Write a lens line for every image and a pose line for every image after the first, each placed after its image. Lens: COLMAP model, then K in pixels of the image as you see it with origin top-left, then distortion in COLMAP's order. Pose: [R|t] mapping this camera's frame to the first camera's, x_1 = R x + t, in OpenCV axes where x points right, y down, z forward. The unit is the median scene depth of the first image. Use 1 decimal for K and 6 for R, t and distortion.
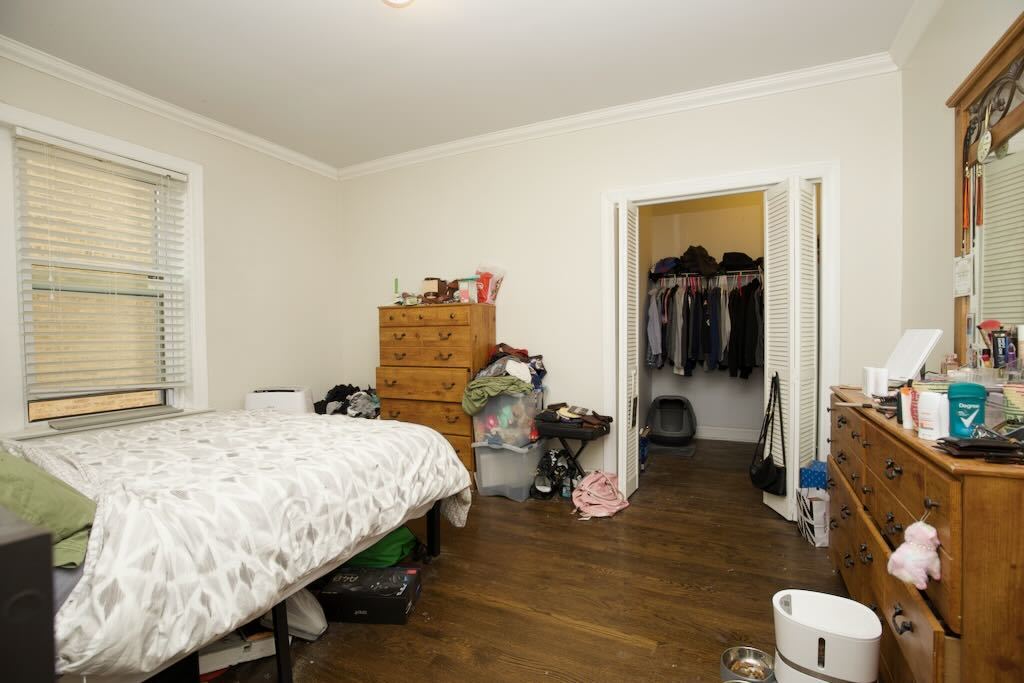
lens RADIAL K [[467.6, 0, 512.8], [0, 467.6, 349.0], [0, 0, 1]] dist [-0.043753, 0.009050]
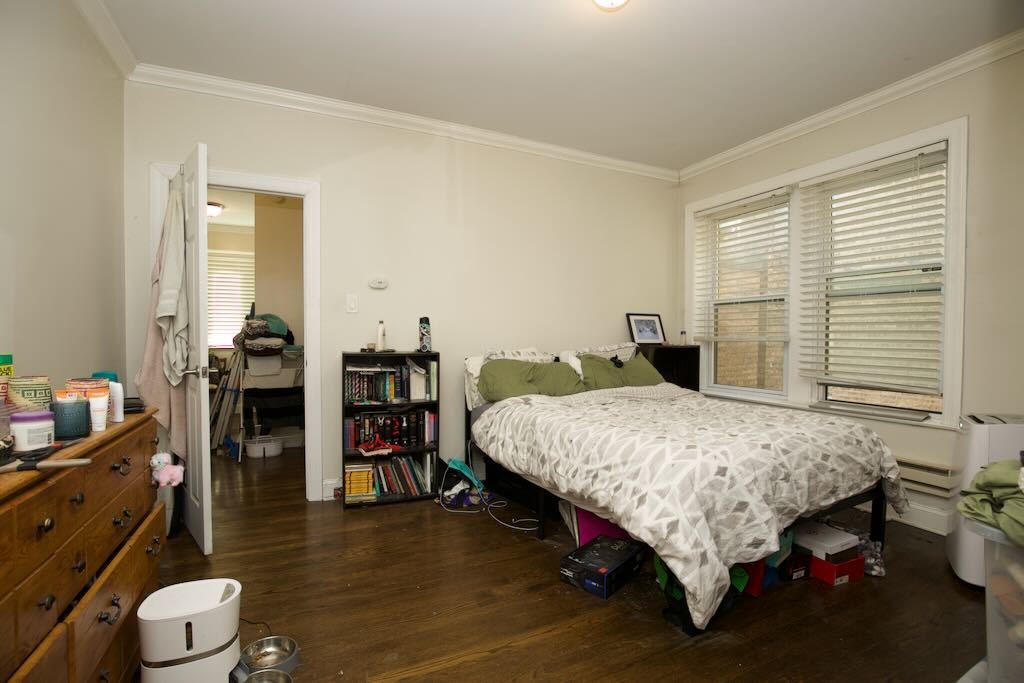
lens RADIAL K [[467.6, 0, 512.8], [0, 467.6, 349.0], [0, 0, 1]] dist [-0.043753, 0.009050]
pose [[-0.626391, 0.025767, -0.779083, 0.674088], [-0.020518, 0.998562, 0.049522, -0.043130], [0.779239, 0.047005, -0.624961, 1.452018]]
